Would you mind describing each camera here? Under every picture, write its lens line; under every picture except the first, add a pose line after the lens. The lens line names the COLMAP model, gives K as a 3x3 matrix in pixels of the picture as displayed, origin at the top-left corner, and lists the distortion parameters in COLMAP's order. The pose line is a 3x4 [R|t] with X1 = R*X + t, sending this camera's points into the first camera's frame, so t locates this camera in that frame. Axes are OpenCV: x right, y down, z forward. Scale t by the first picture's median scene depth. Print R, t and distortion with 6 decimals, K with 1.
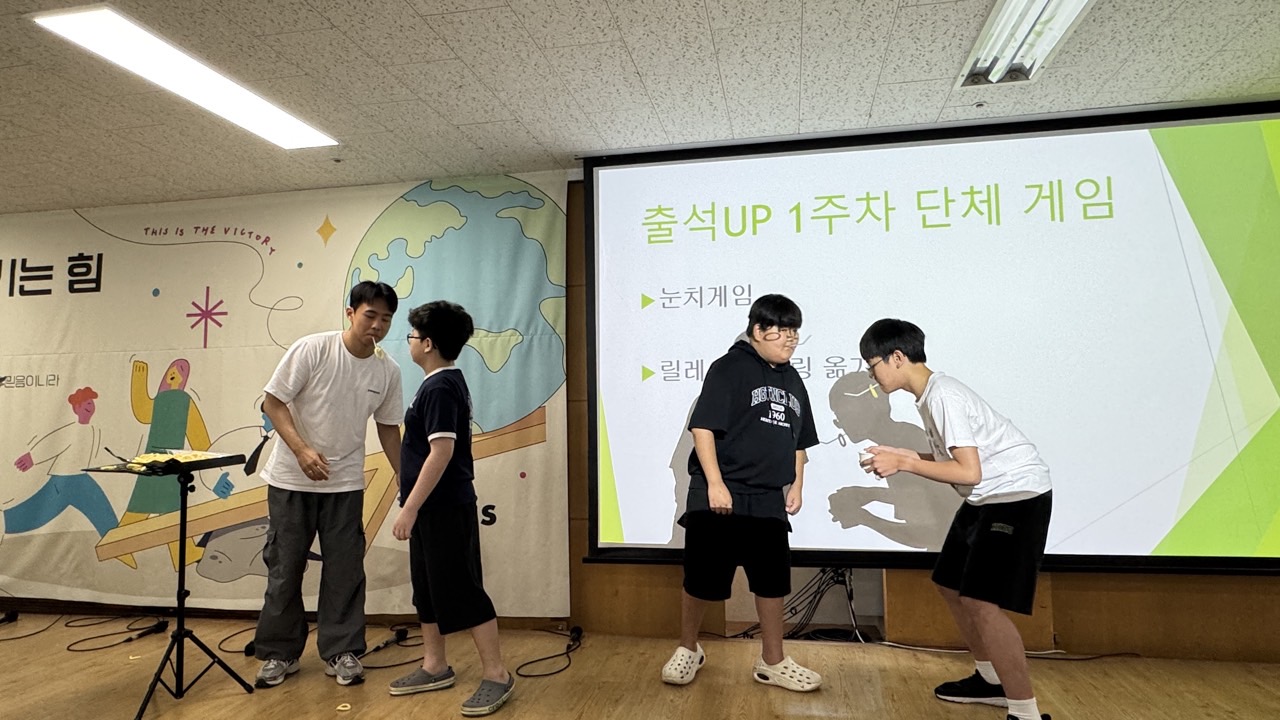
lens RADIAL K [[772.5, 0, 639.3], [0, 772.5, 358.8], [0, 0, 1]] dist [-0.003968, 0.001039]
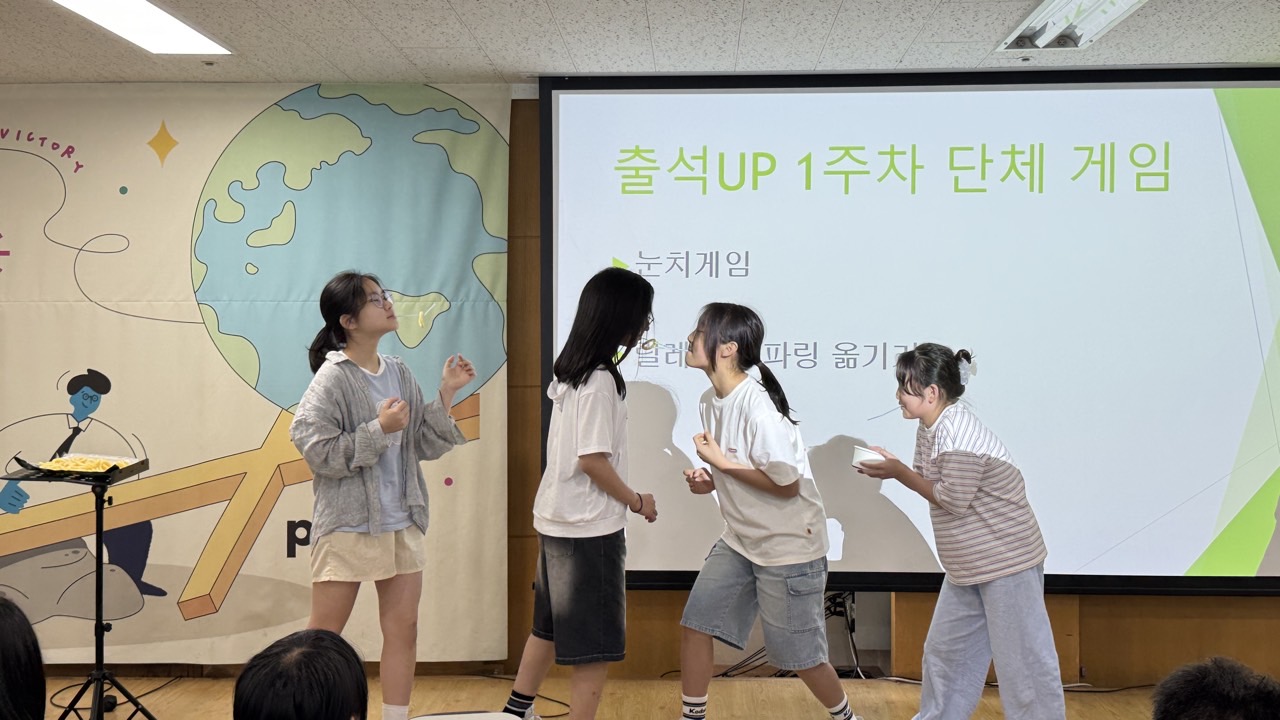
lens RADIAL K [[1517.2, 0, 642.3], [0, 1517.2, 368.0], [0, 0, 1]] dist [0.187274, -0.443342]
pose [[0.987564, 0.015051, 0.156495, -0.214531], [-0.027724, 0.996480, 0.079118, -0.096689], [-0.154753, -0.082473, 0.984505, -0.572171]]
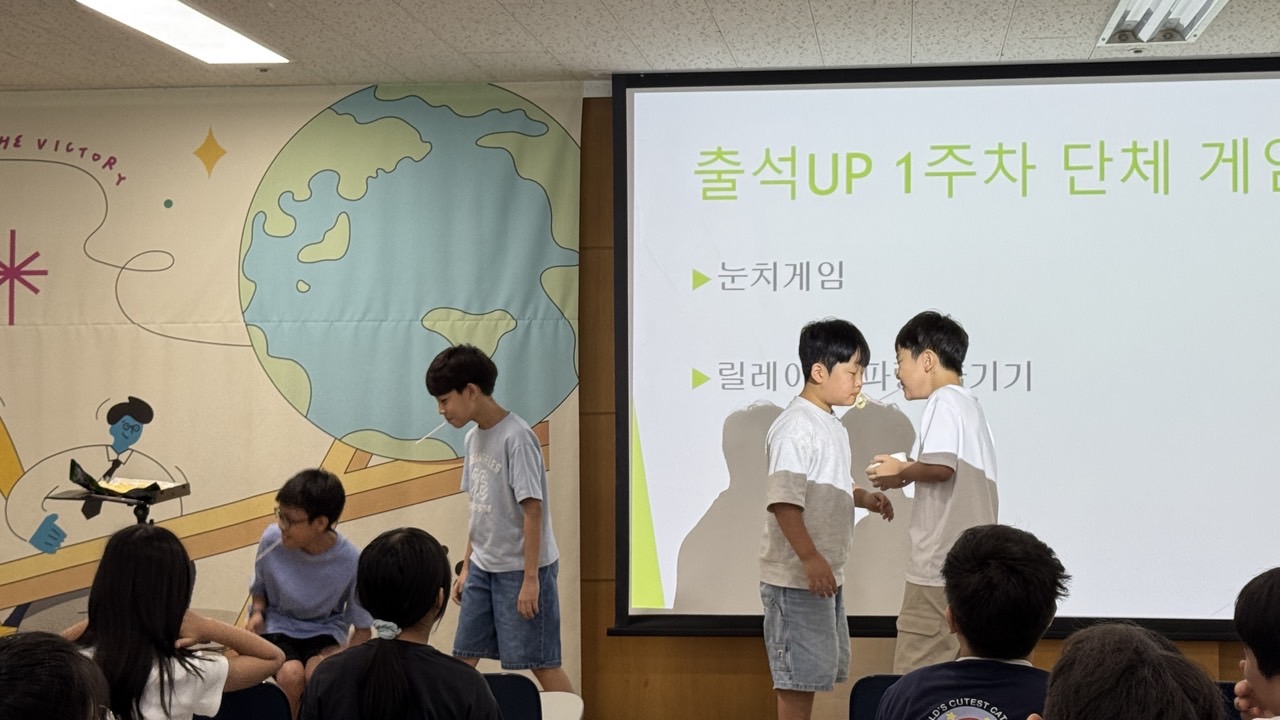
lens RADIAL K [[2332.8, 0, 642.0], [0, 2332.8, 350.9], [0, 0, 1]] dist [0.139062, -0.072830]
pose [[0.996694, 0.013577, 0.080101, -0.223357], [-0.017280, 0.998805, 0.045716, -0.108685], [-0.079384, -0.046949, 0.995738, -1.207950]]
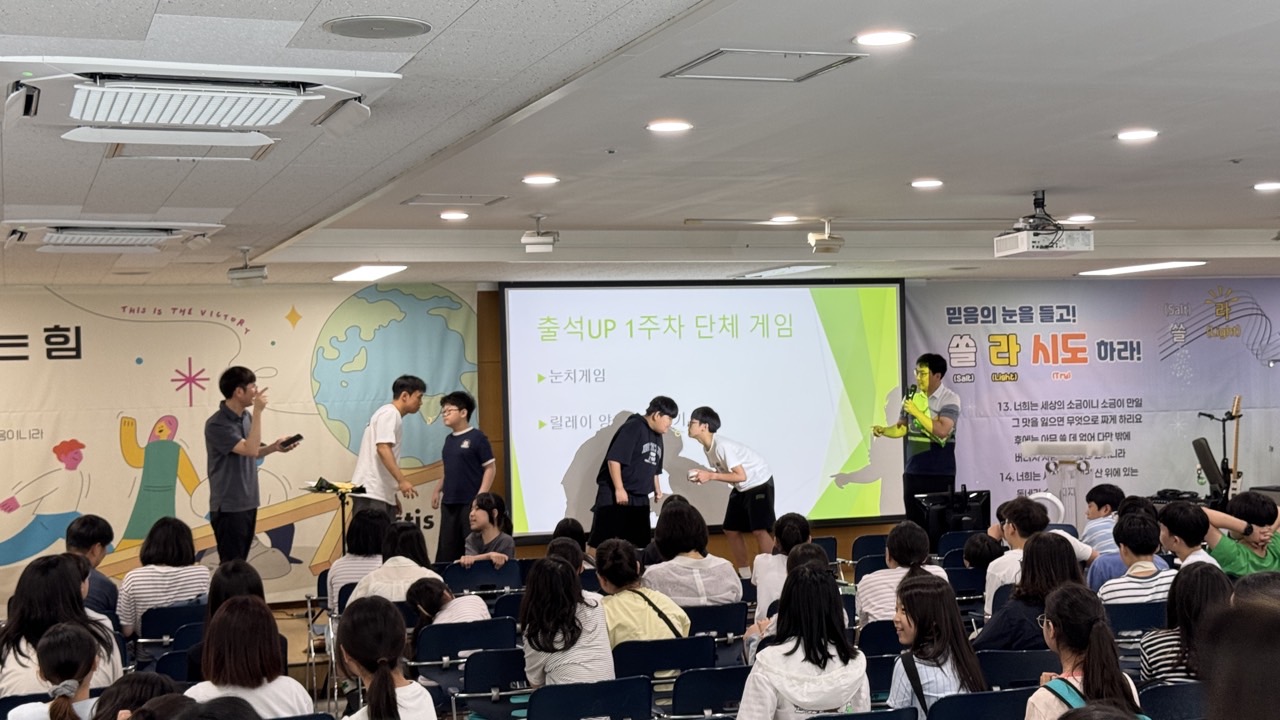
lens RADIAL K [[1803.6, 0, 646.8], [0, 1803.6, 400.0], [0, 0, 1]] dist [0.134476, -0.035853]
pose [[0.862146, -0.011864, 0.506522, -1.675980], [-0.020512, 0.998089, 0.058292, -0.251180], [-0.506245, -0.060646, 0.860255, -2.276824]]
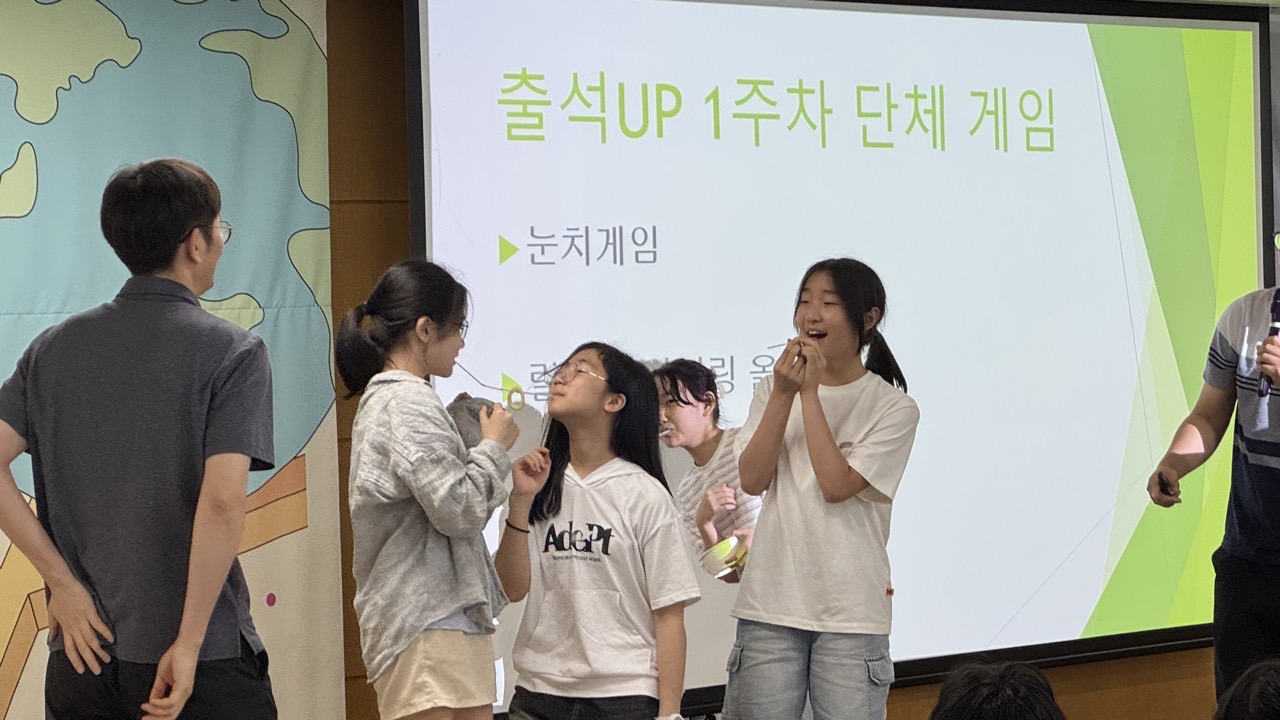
lens RADIAL K [[3341.0, 0, 639.8], [0, 3341.0, 360.8], [0, 0, 1]] dist [-0.563560, 14.957225]
pose [[0.619717, -0.011475, 0.784742, -1.746331], [-0.036097, 0.998418, 0.043106, -0.102037], [-0.783995, -0.055040, 0.618322, -0.488733]]
